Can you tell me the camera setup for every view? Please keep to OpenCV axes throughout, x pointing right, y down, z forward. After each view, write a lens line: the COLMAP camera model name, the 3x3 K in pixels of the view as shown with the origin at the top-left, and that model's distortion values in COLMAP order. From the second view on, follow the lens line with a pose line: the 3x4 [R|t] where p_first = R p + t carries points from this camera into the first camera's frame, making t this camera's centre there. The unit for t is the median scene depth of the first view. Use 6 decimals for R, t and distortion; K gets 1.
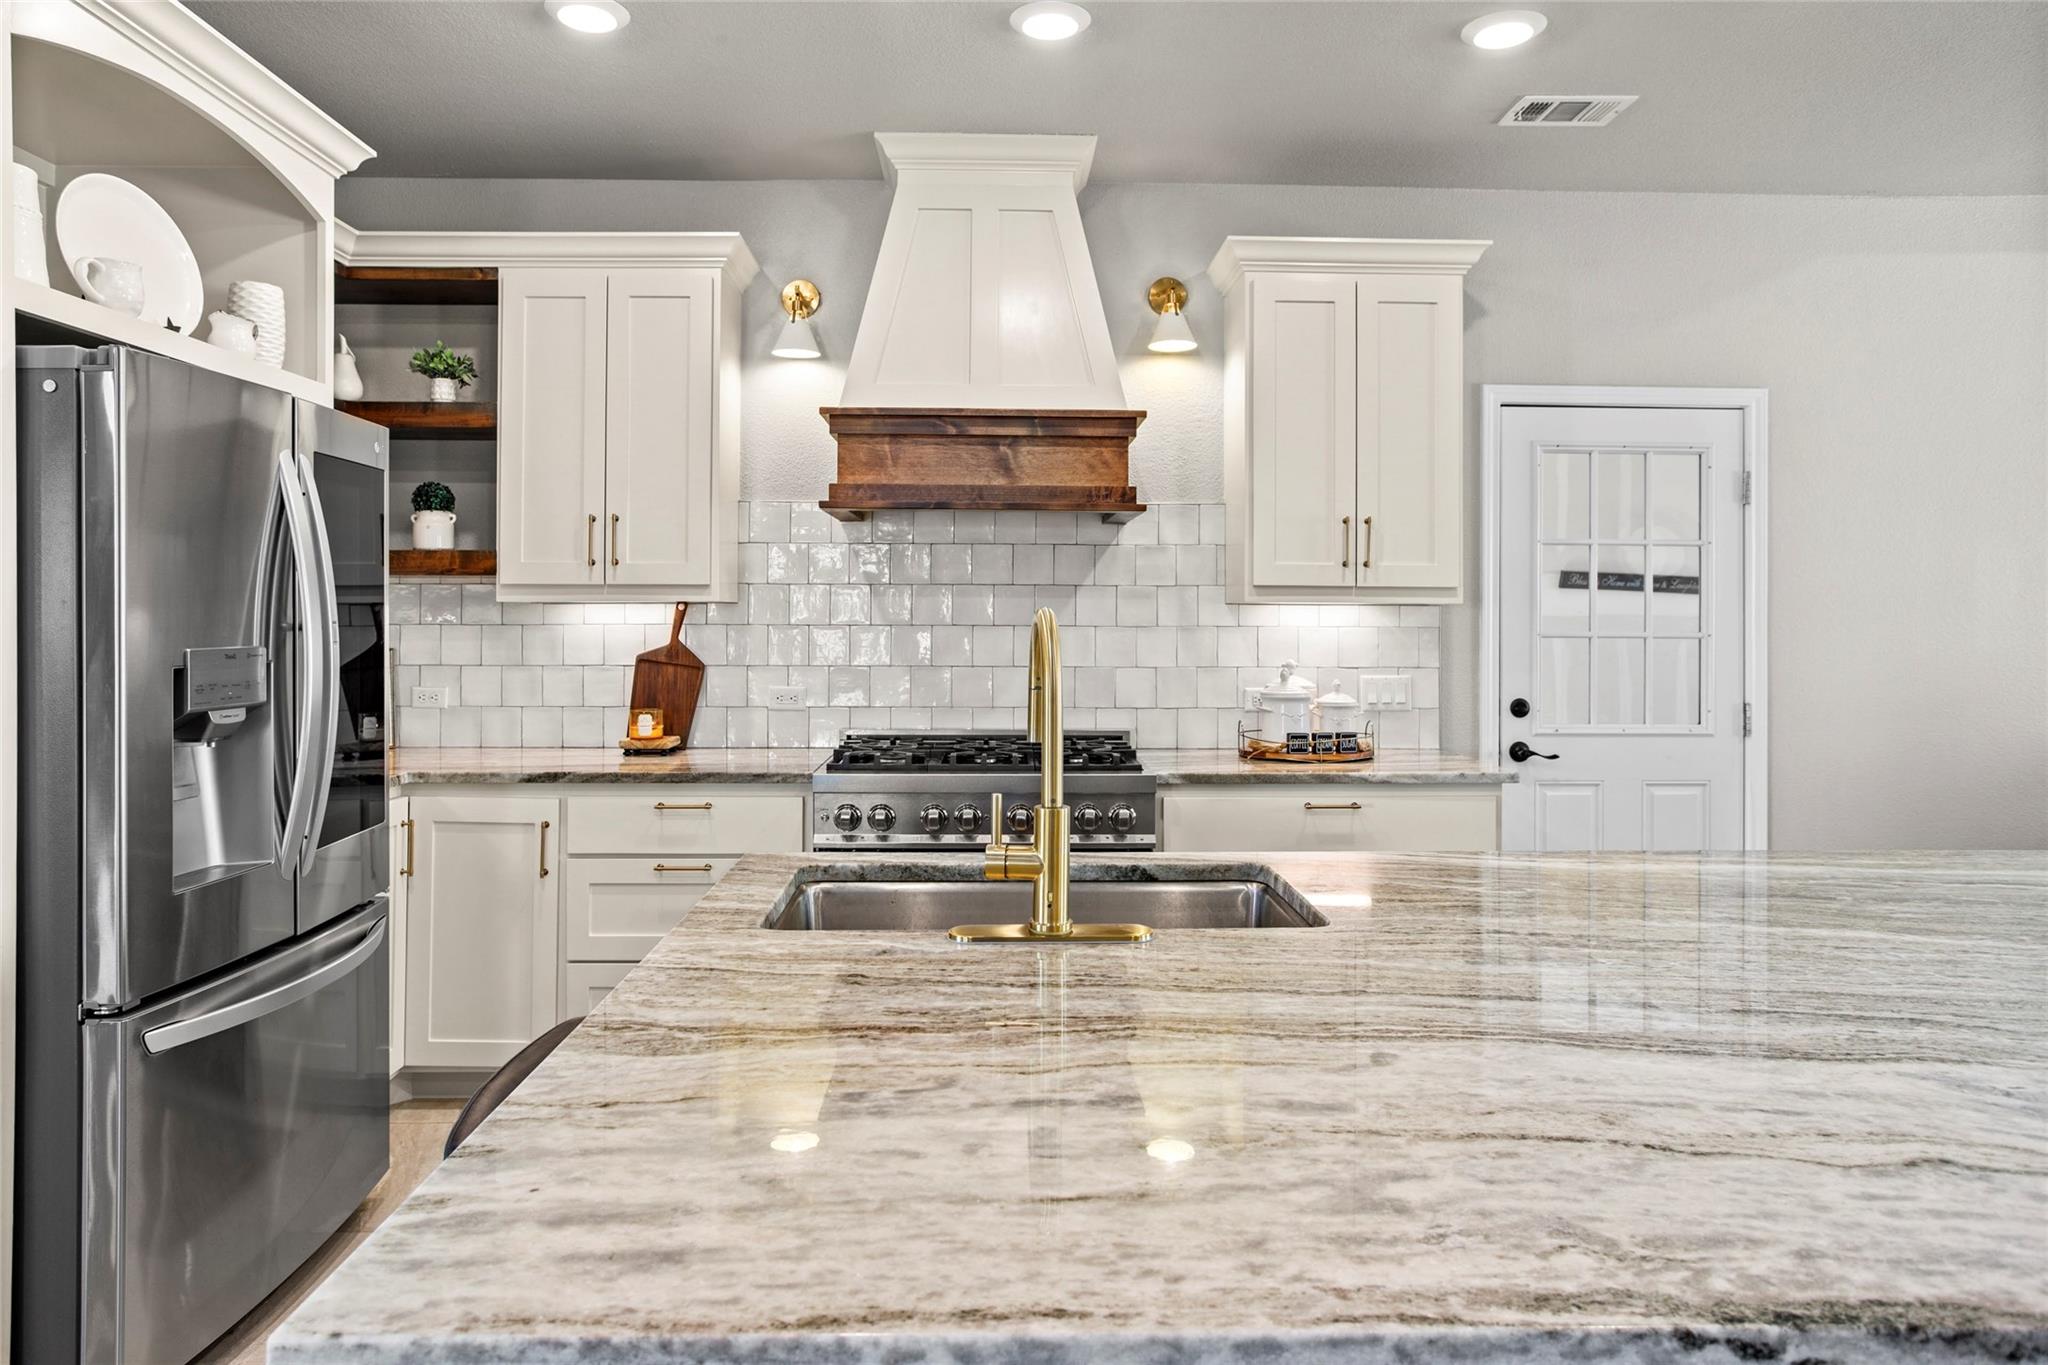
lens RADIAL K [[1279.0, 0, 1011.6], [0, 1279.0, 608.2], [0, 0, 1]] dist [-0.028371, 0.001231]
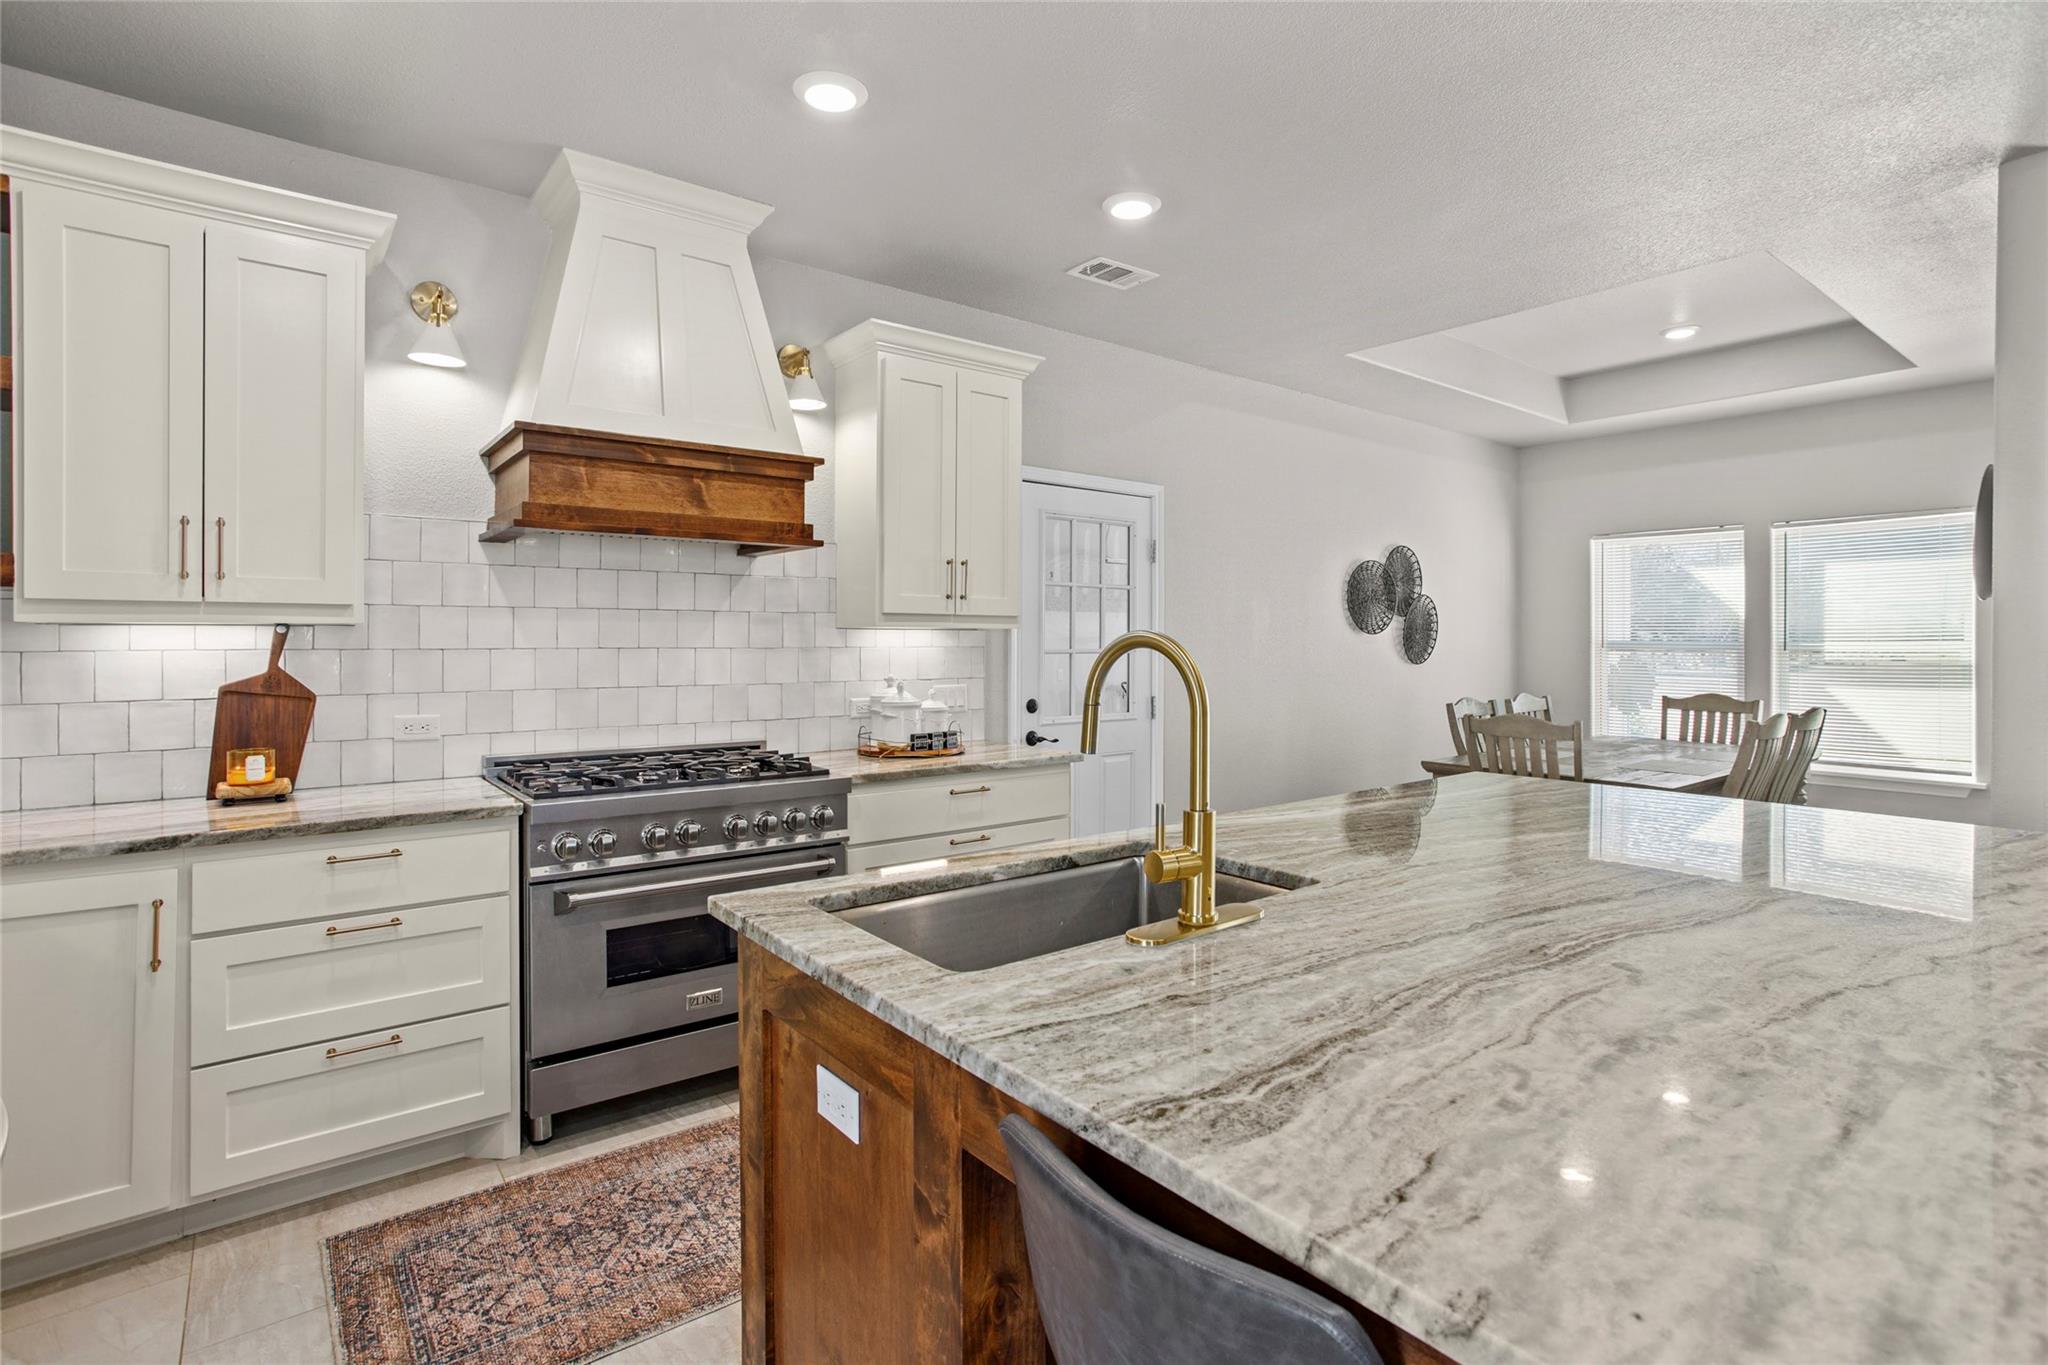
lens RADIAL K [[993.7, 0, 1010.1], [0, 993.7, 638.5], [0, 0, 1]] dist [-0.044338, 0.025503]
pose [[0.805260, -0.002118, 0.592918, -0.278062], [-0.001458, 0.999984, 0.005552, 0.000726], [-0.592920, -0.005335, 0.805243, 0.183474]]
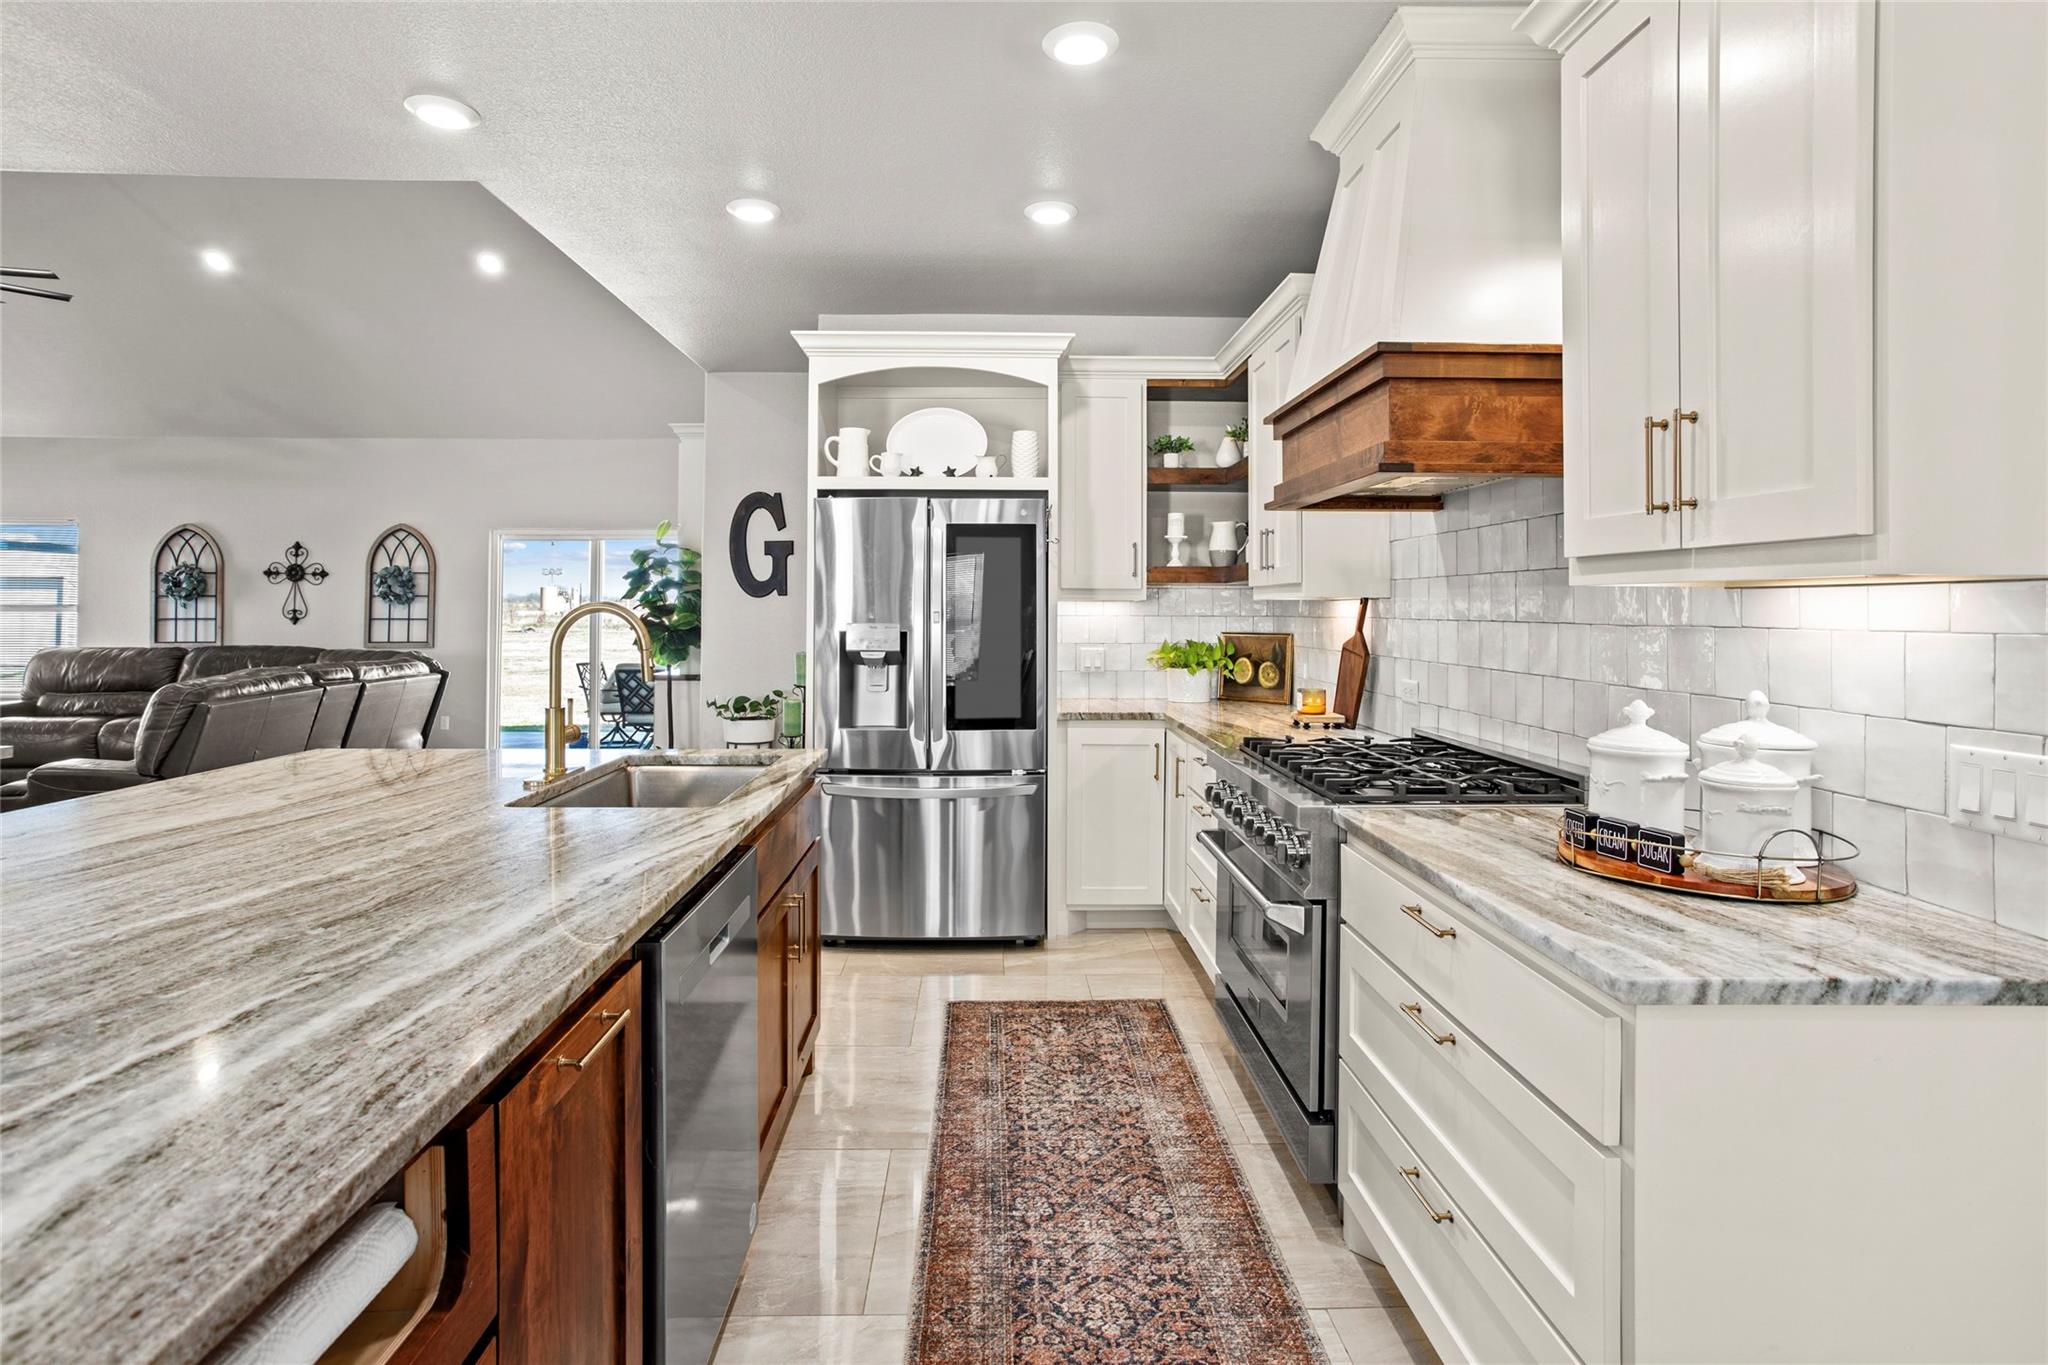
lens RADIAL K [[1020.4, 0, 1025.4], [0, 1020.4, 601.5], [0, 0, 1]] dist [-0.052484, 0.036556]
pose [[0.004206, -0.011724, -0.999922, 0.689843], [0.000446, 0.999931, -0.011722, 0.009128], [0.999991, -0.000397, 0.004211, 0.774721]]
